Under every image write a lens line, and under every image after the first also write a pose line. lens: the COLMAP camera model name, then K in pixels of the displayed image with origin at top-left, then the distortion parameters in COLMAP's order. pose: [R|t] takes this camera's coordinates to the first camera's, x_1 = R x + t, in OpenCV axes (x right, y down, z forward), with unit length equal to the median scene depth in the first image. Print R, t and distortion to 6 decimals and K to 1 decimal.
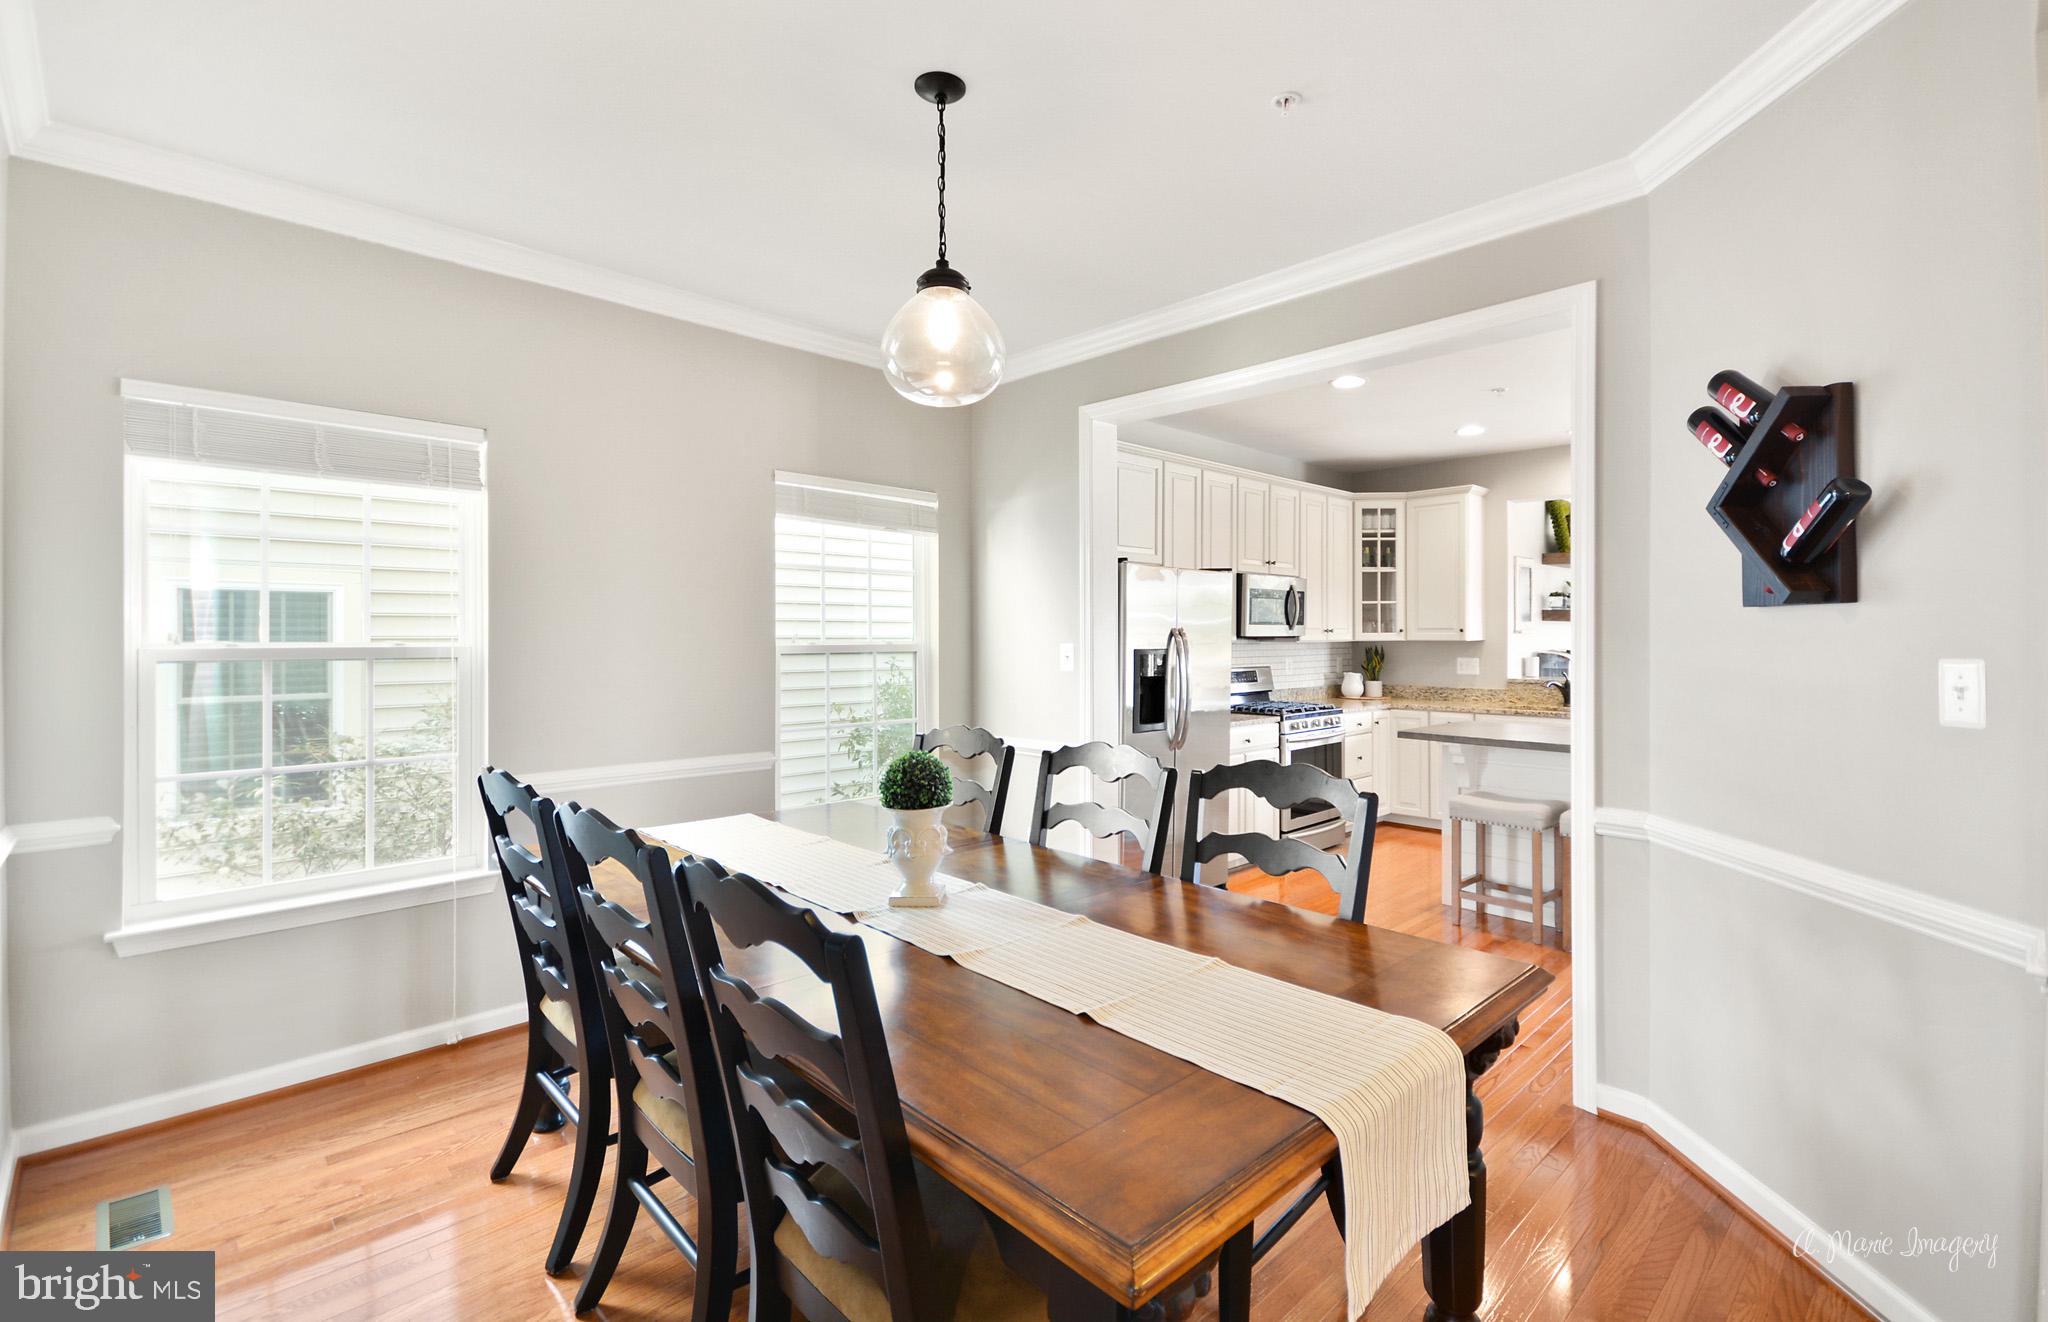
lens RADIAL K [[923.1, 0, 1048.3], [0, 923.1, 630.2], [0, 0, 1]] dist [-0.000165, 0.000884]
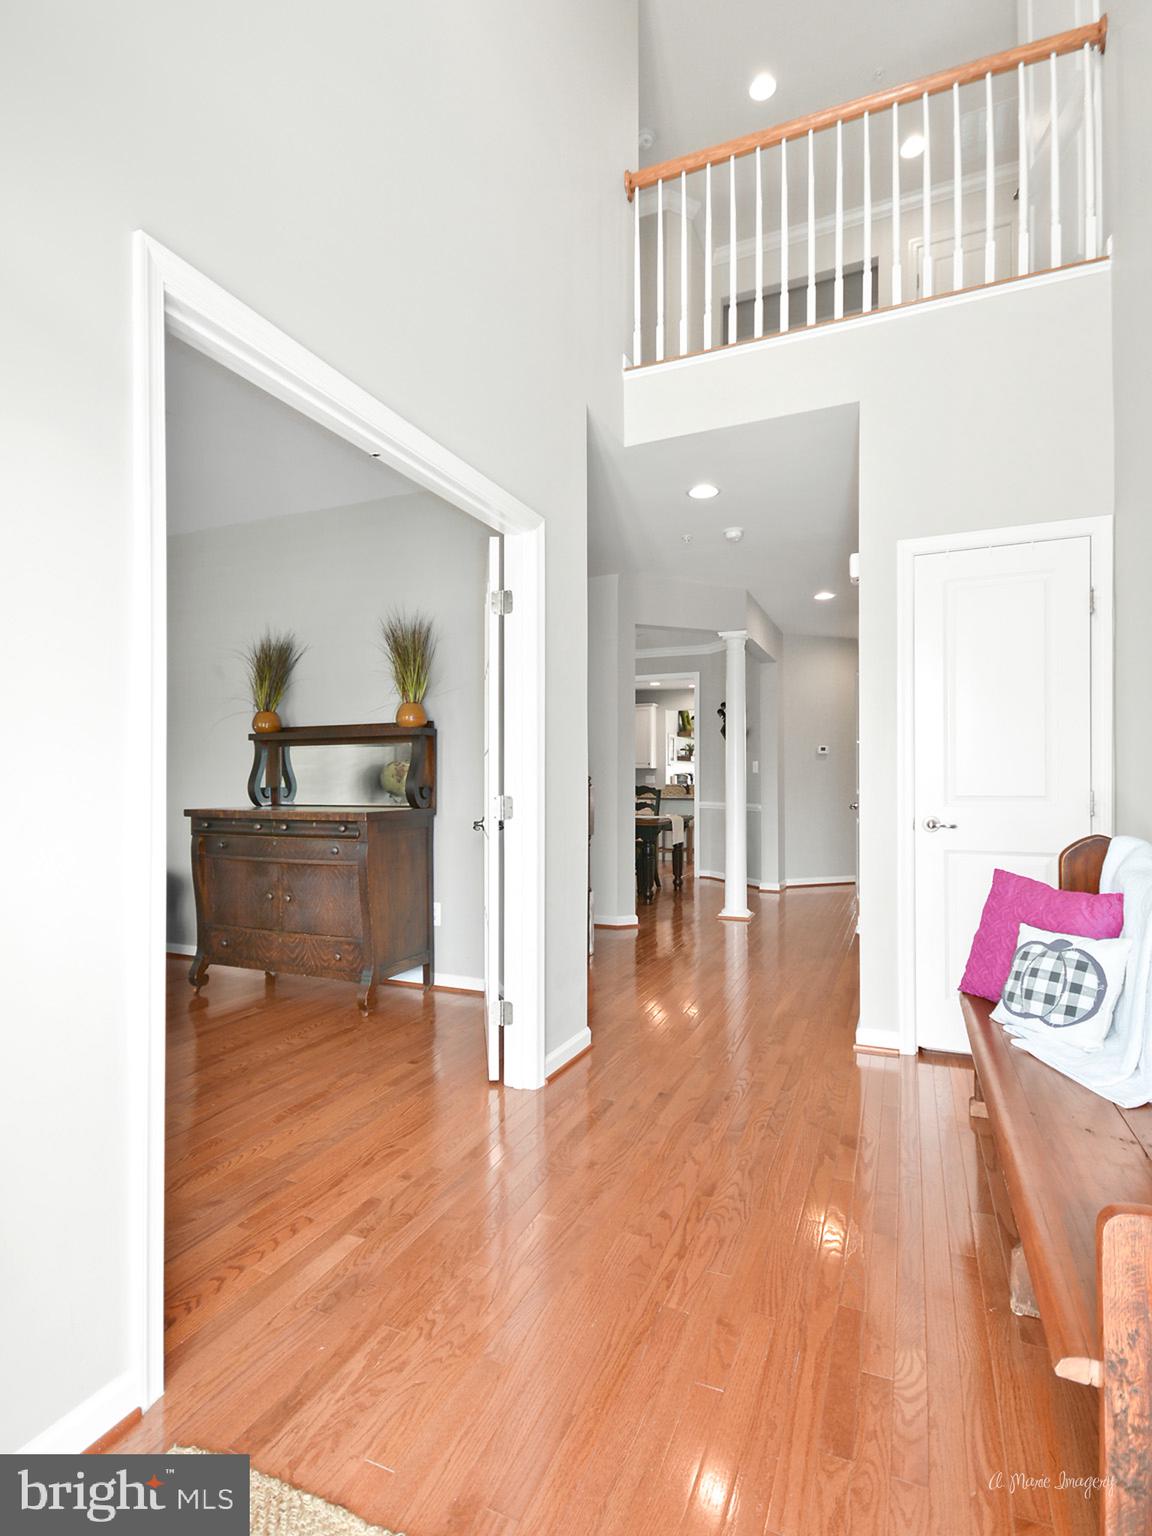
lens RADIAL K [[751.0, 0, 575.1], [0, 751.0, 769.3], [0, 0, 1]] dist [0.003625, -0.001958]
pose [[0.930153, 0.003495, 0.367156, -0.444867], [-0.000761, 0.999971, -0.007593, 0.028512], [-0.367172, 0.006783, 0.930129, -0.741554]]
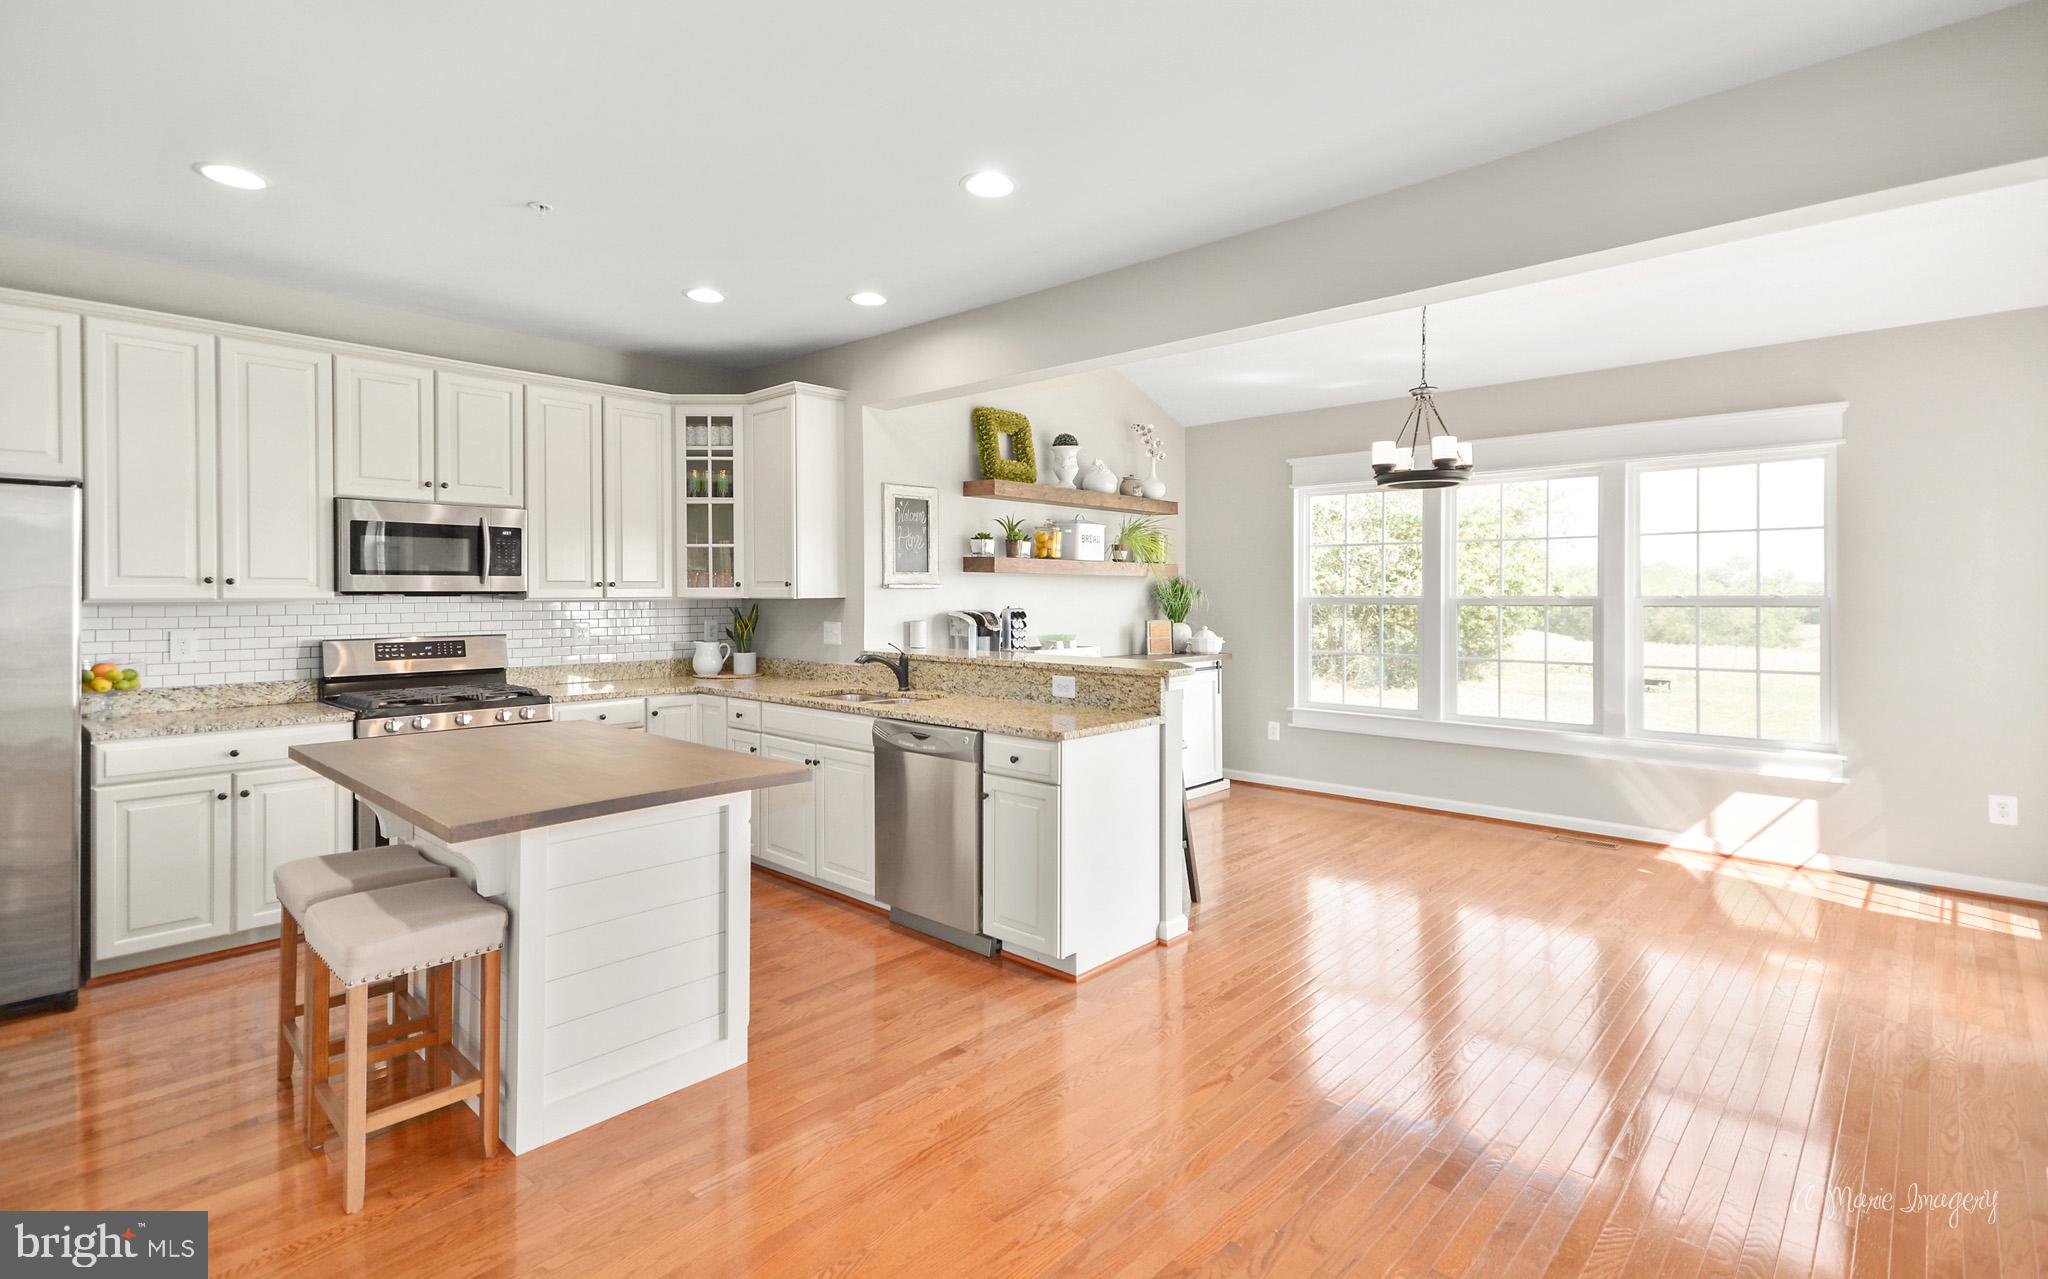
lens RADIAL K [[967.7, 0, 1019.8], [0, 967.7, 598.4], [0, 0, 1]] dist [0.018710, -0.003874]
pose [[0.999113, 0.001751, 0.042066, 0.581579], [-0.002088, 0.999966, 0.007962, 0.004979], [-0.042051, -0.008043, 0.999083, 0.229187]]
